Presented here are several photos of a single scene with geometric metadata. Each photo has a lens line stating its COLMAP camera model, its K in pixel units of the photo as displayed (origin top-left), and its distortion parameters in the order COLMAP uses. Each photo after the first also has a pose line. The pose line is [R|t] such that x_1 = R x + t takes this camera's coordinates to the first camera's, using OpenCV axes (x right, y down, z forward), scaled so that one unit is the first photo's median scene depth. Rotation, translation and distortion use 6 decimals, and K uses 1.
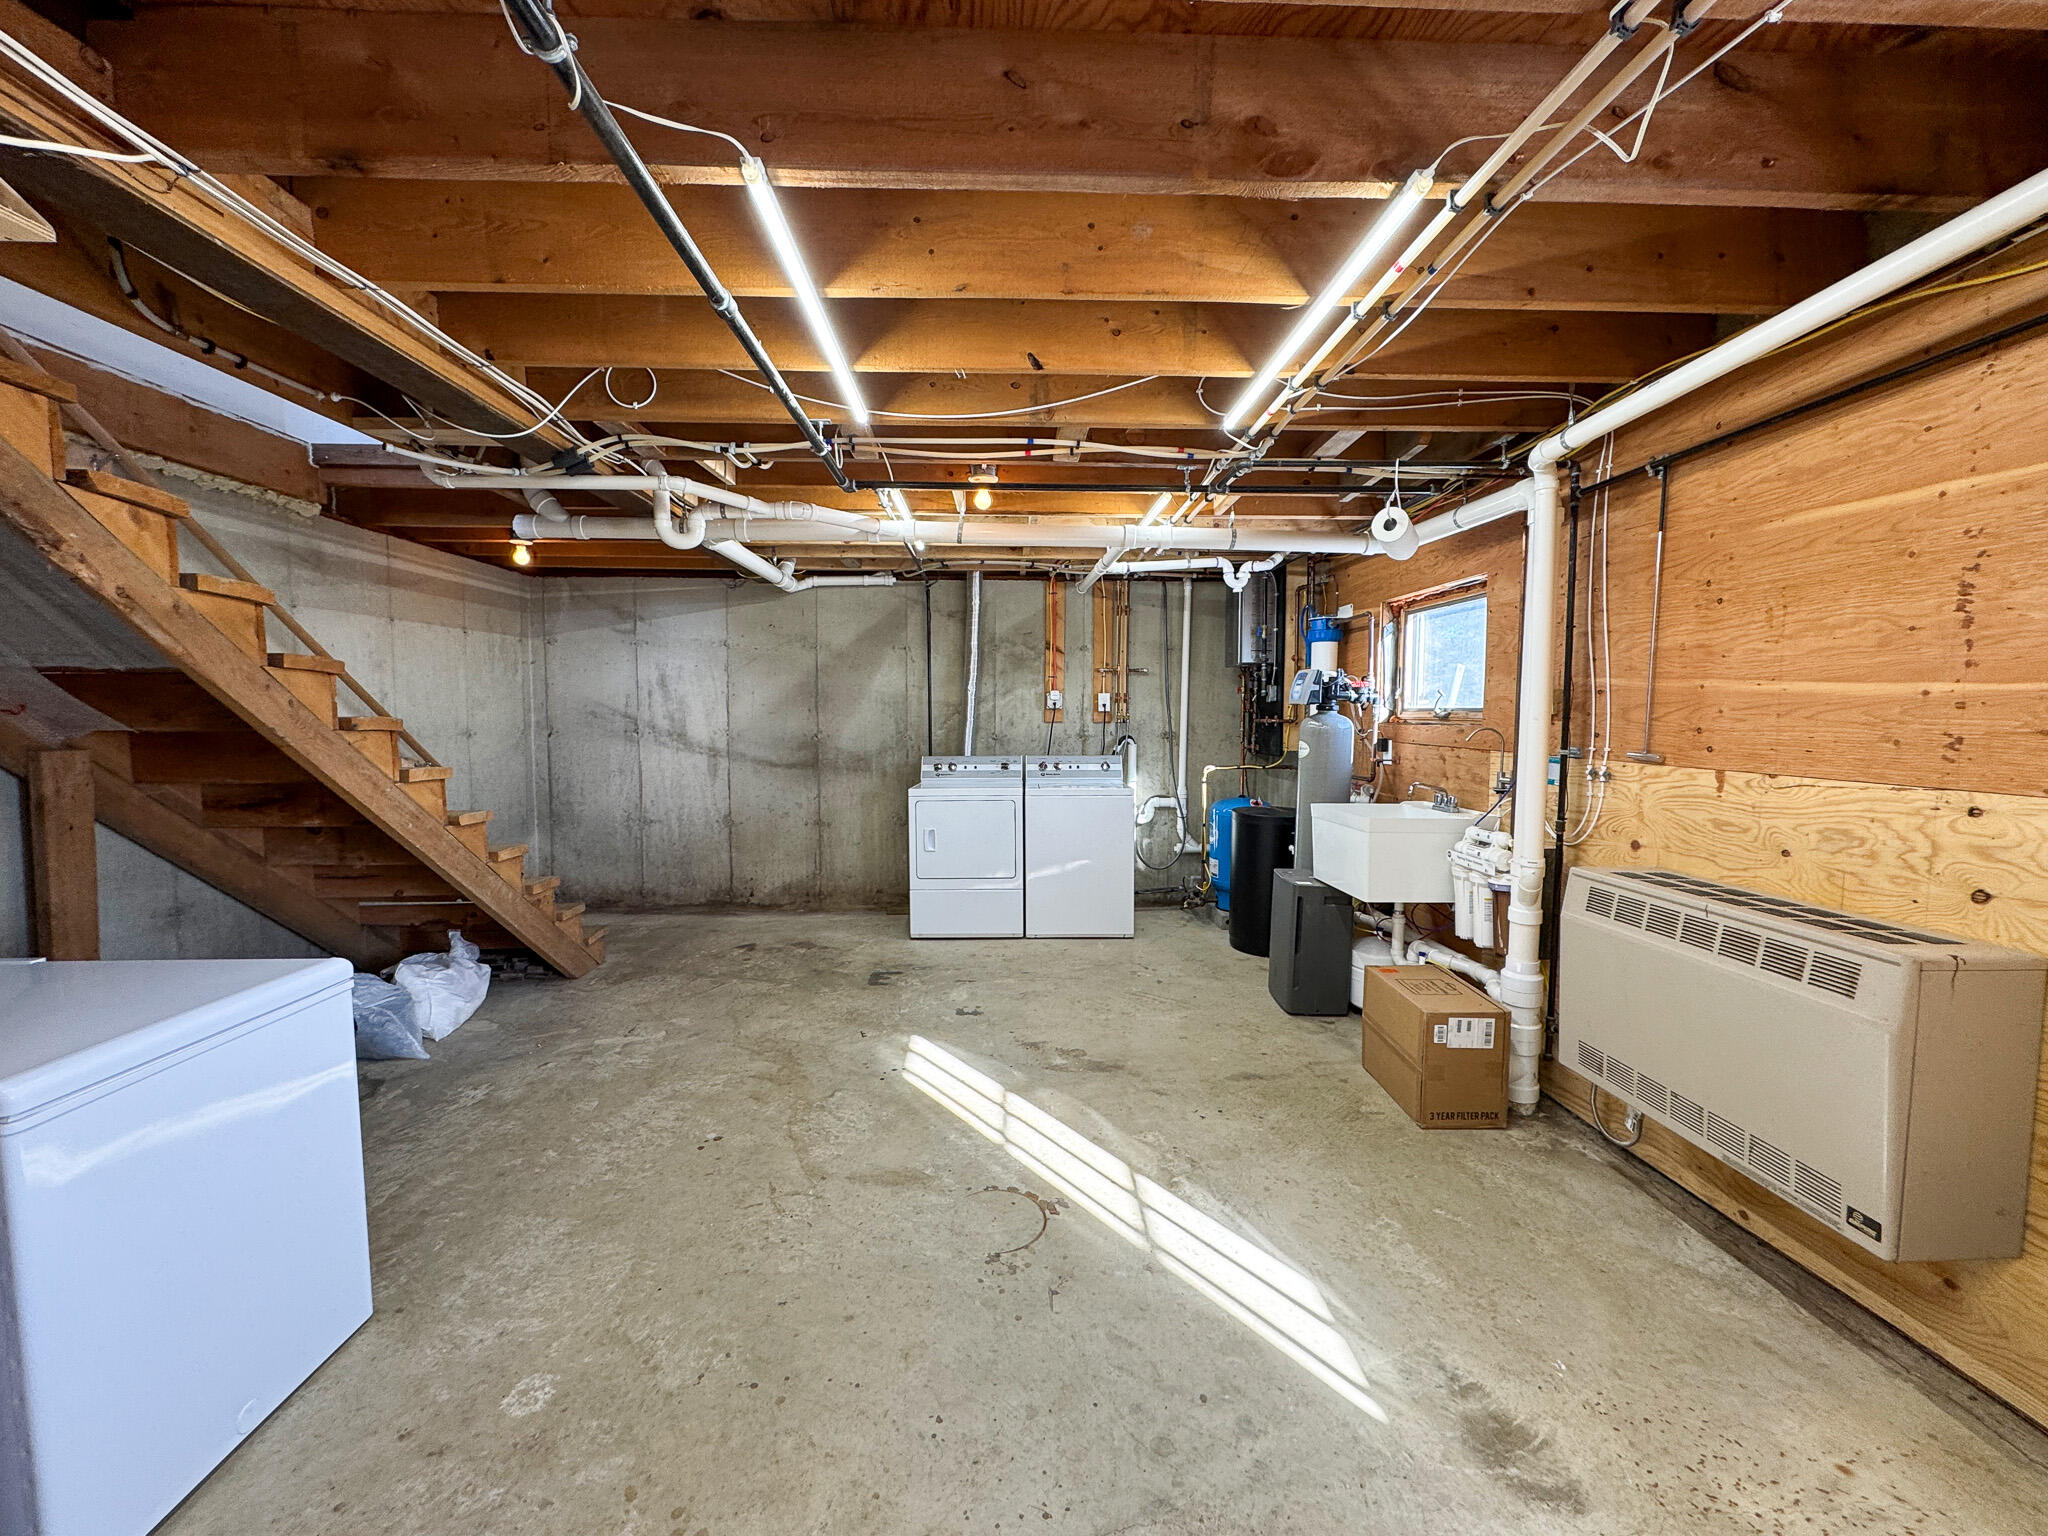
lens RADIAL K [[854.1, 0, 1027.1], [0, 854.1, 768.9], [0, 0, 1]] dist [0.001662, 0.000320]
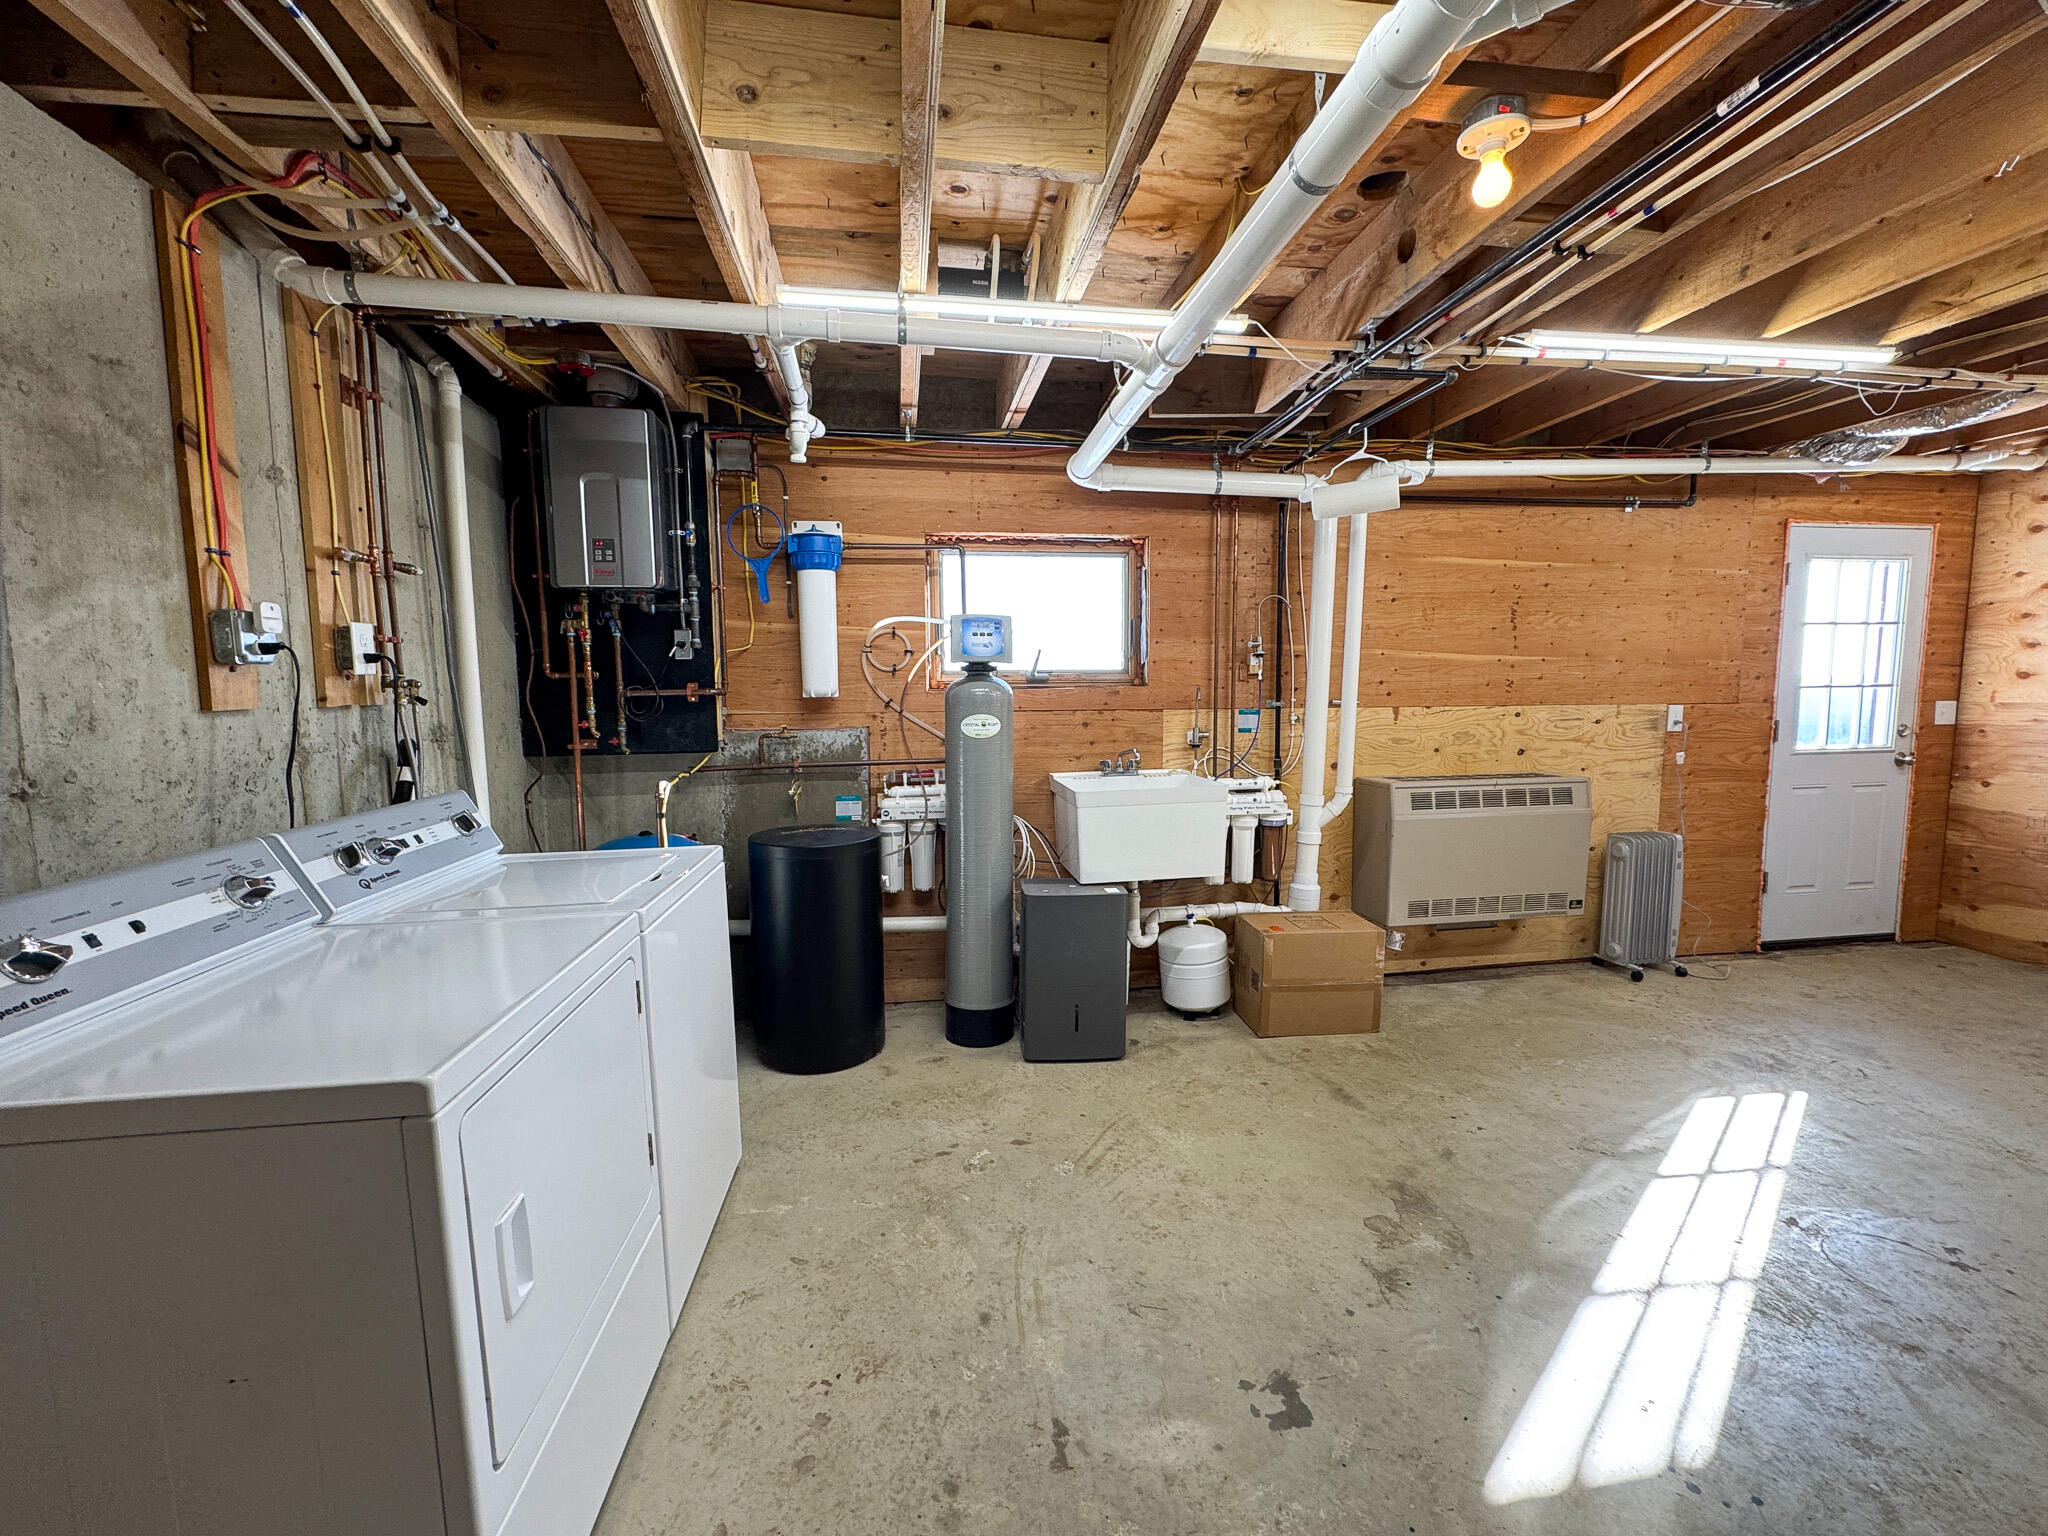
lens RADIAL K [[854.1, 0, 1029.7], [0, 854.1, 767.2], [0, 0, 1]] dist [0.001662, 0.000320]
pose [[-0.116952, -0.100226, 0.988067, -0.682271], [0.076941, 0.990990, 0.109630, -0.111566], [-0.990153, 0.088844, -0.108186, 1.812600]]
